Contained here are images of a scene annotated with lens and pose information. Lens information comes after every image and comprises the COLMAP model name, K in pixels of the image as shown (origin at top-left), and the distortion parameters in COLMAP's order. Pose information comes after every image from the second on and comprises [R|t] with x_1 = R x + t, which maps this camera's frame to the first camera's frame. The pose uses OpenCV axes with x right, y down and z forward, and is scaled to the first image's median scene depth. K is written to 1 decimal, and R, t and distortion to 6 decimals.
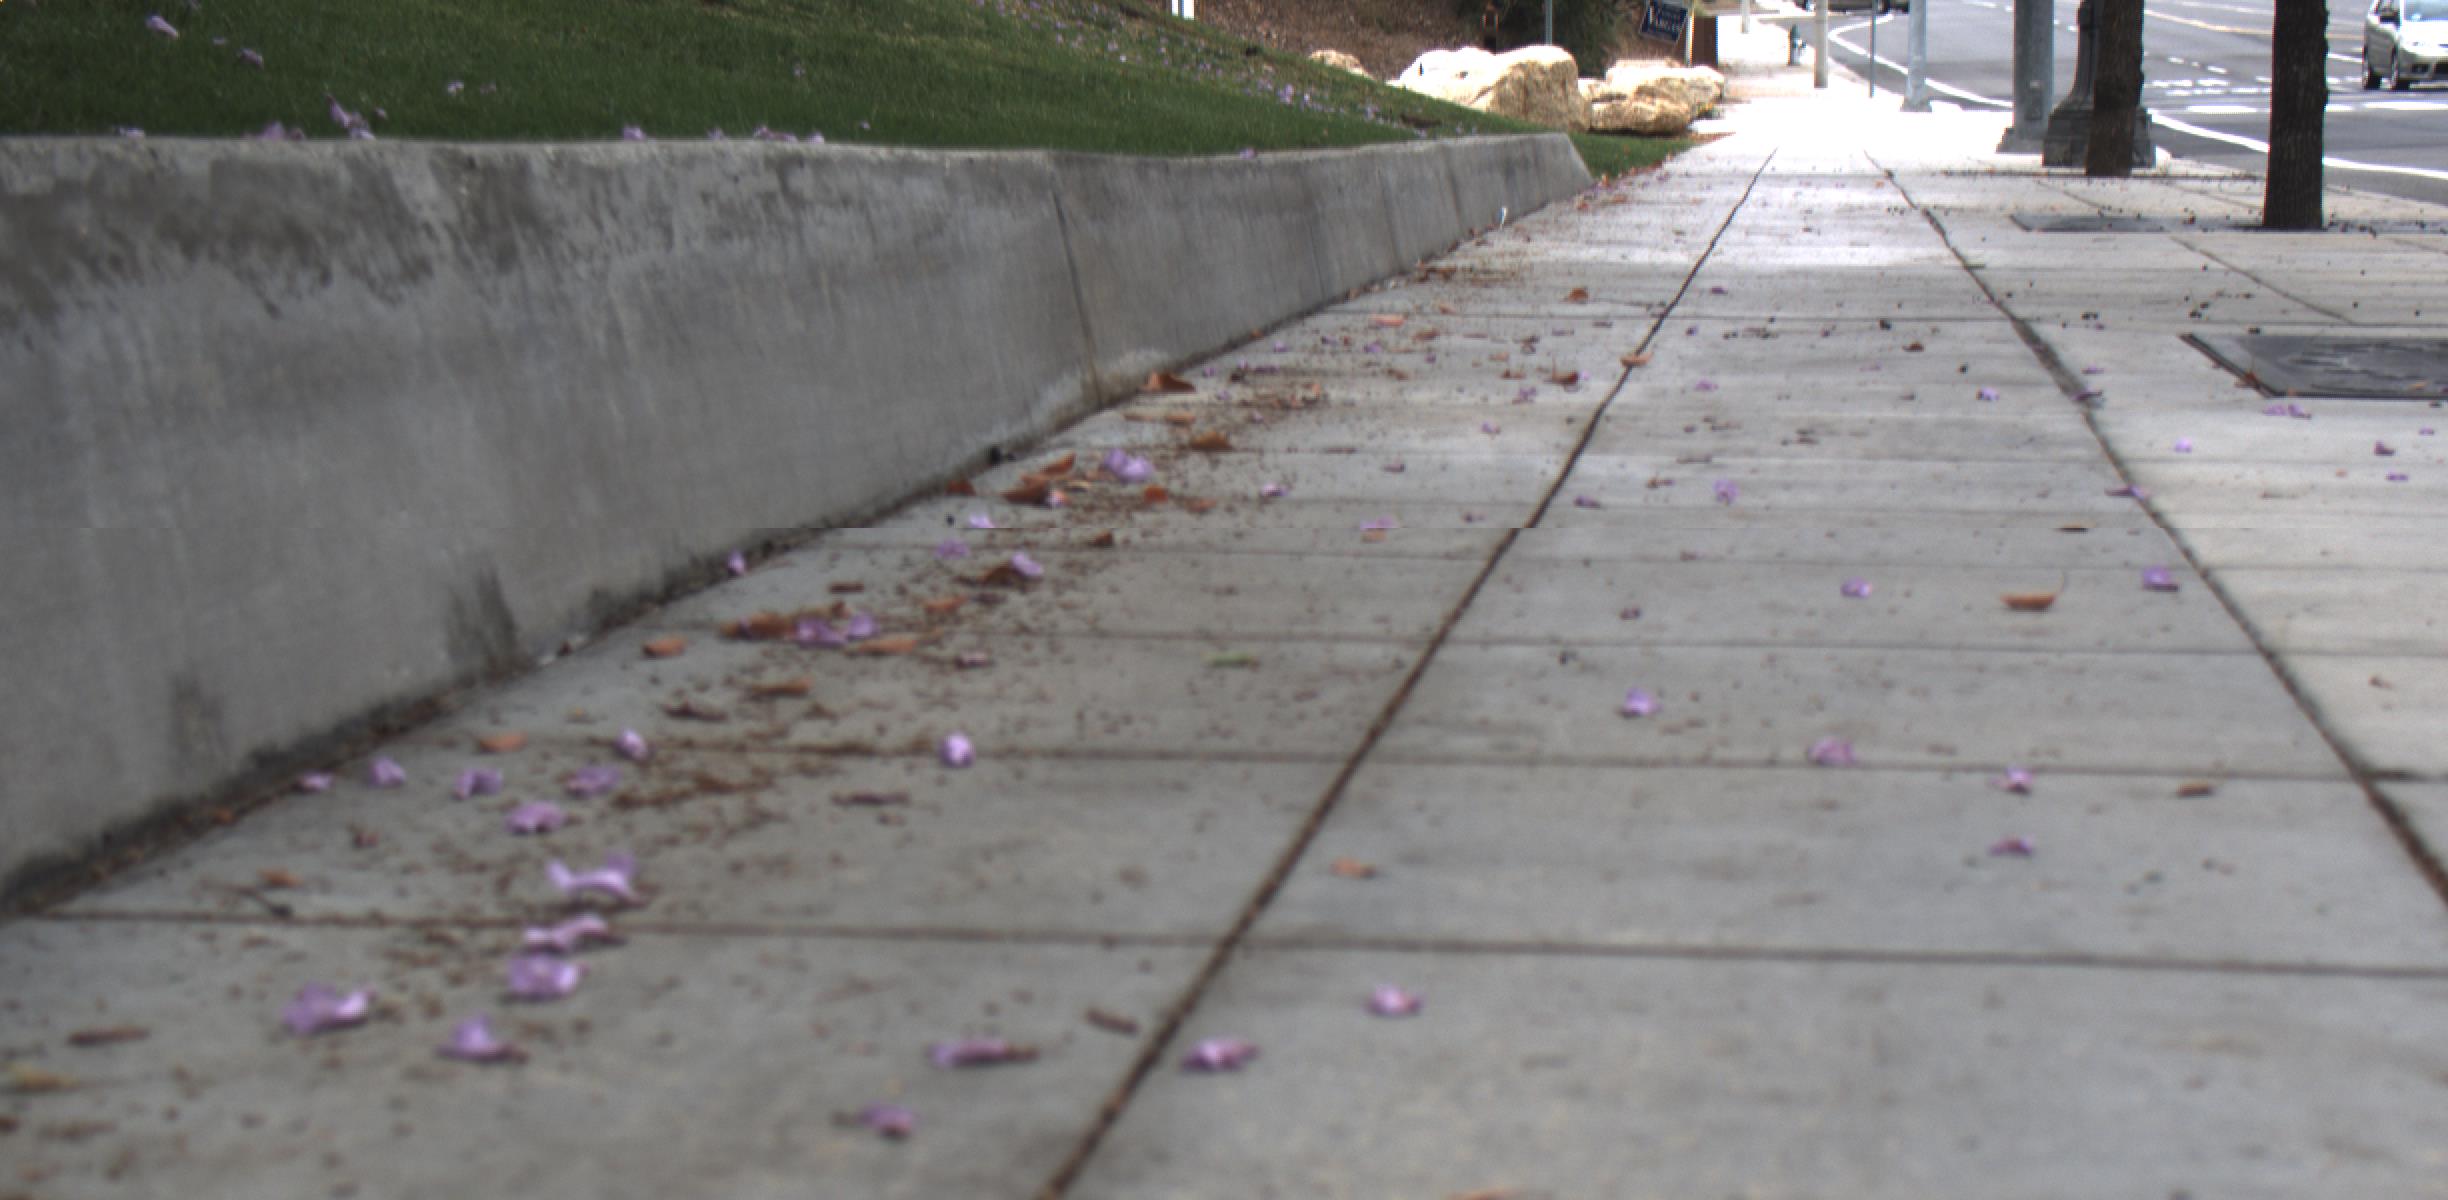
lens RADIAL K [[4707.7, 0, 1224.0], [0, 4707.7, 600.0], [0, 0, 1]] dist [-0.194639, 1.616182]
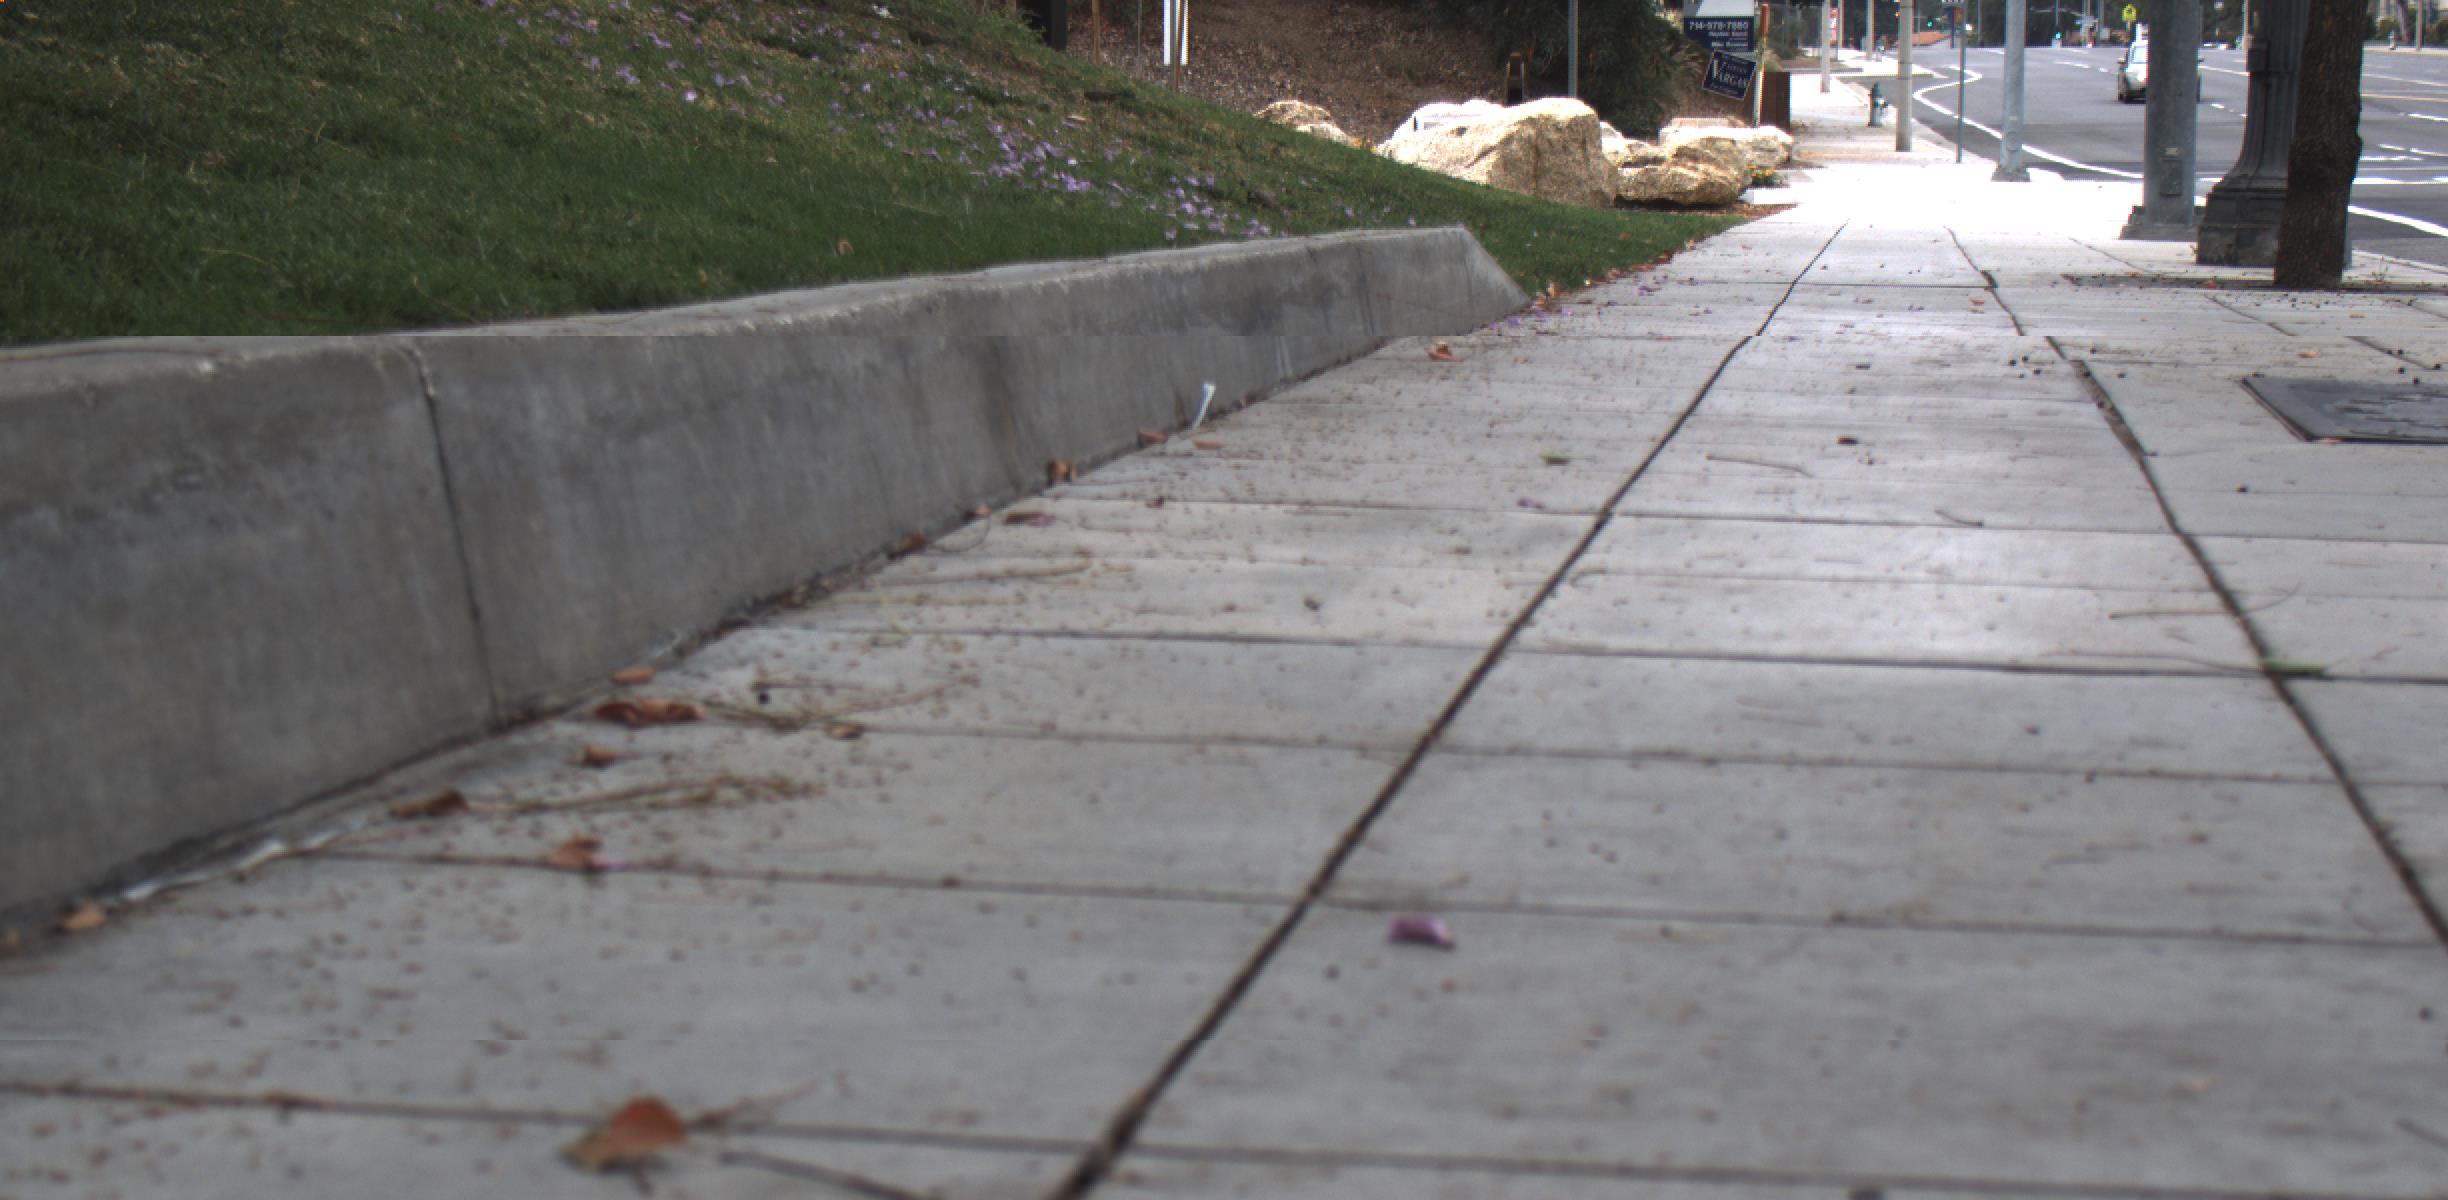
lens RADIAL K [[4707.7, 0, 1224.0], [0, 4707.7, 600.0], [0, 0, 1]] dist [-0.194639, 1.616182]
pose [[0.999779, 0.012536, -0.016897, 0.049233], [-0.012731, 0.999853, -0.011518, -0.040861], [0.016750, 0.011731, 0.999791, 0.366369]]
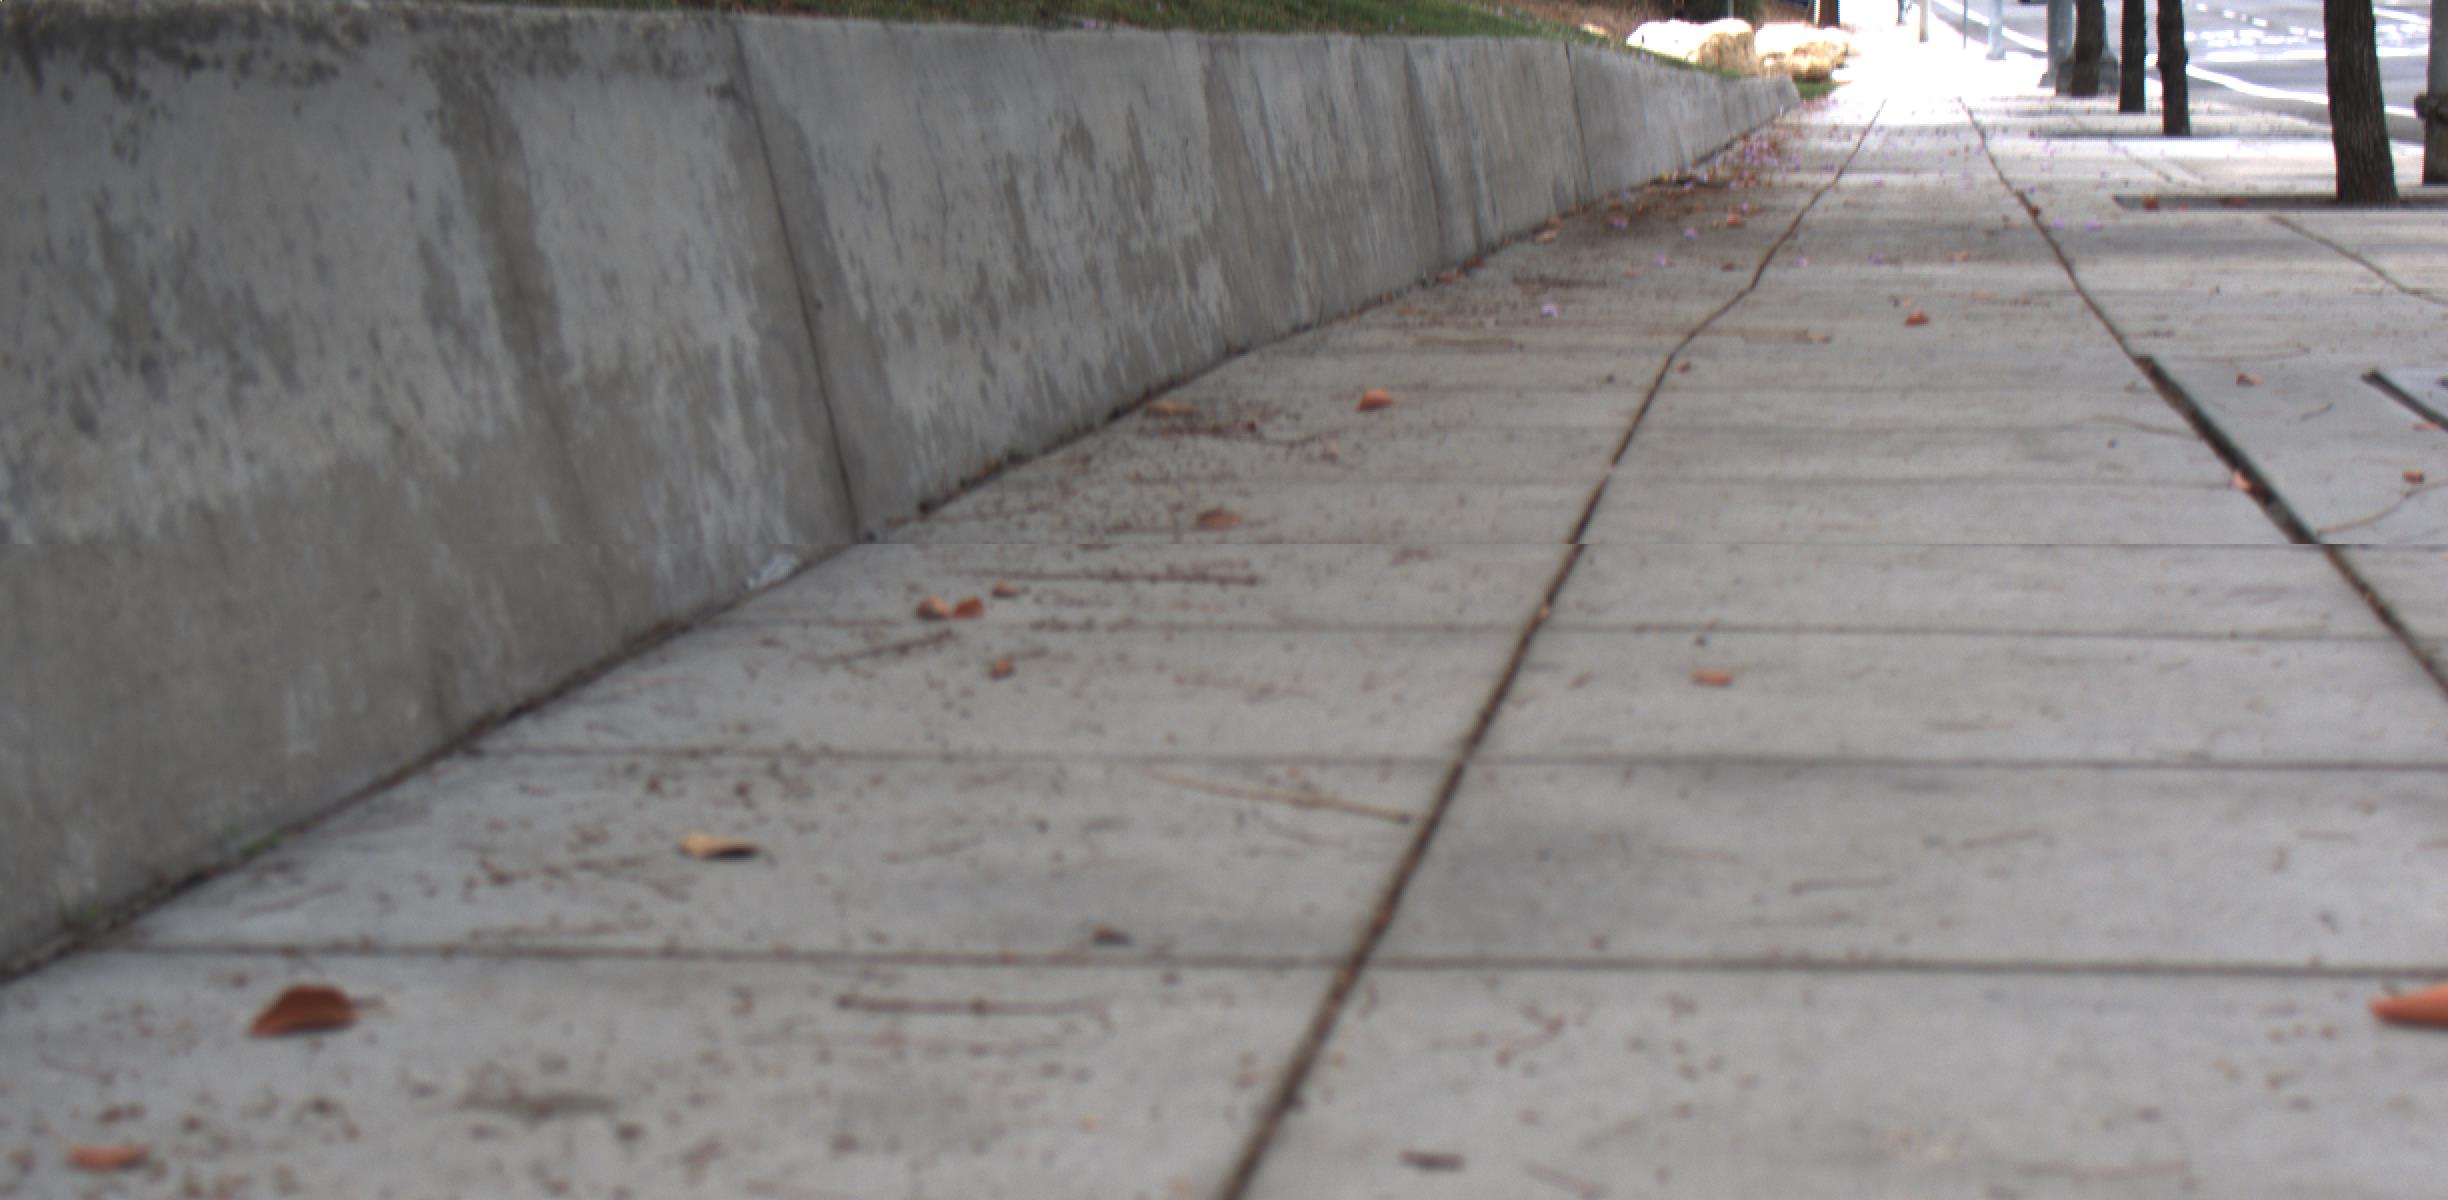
lens RADIAL K [[4707.7, 0, 1224.0], [0, 4707.7, 600.0], [0, 0, 1]] dist [-0.194639, 1.616182]
pose [[0.999668, -0.010562, -0.023485, -0.114667], [0.010767, 0.999905, 0.008626, 0.095619], [0.023392, -0.008876, 0.999687, -0.925327]]
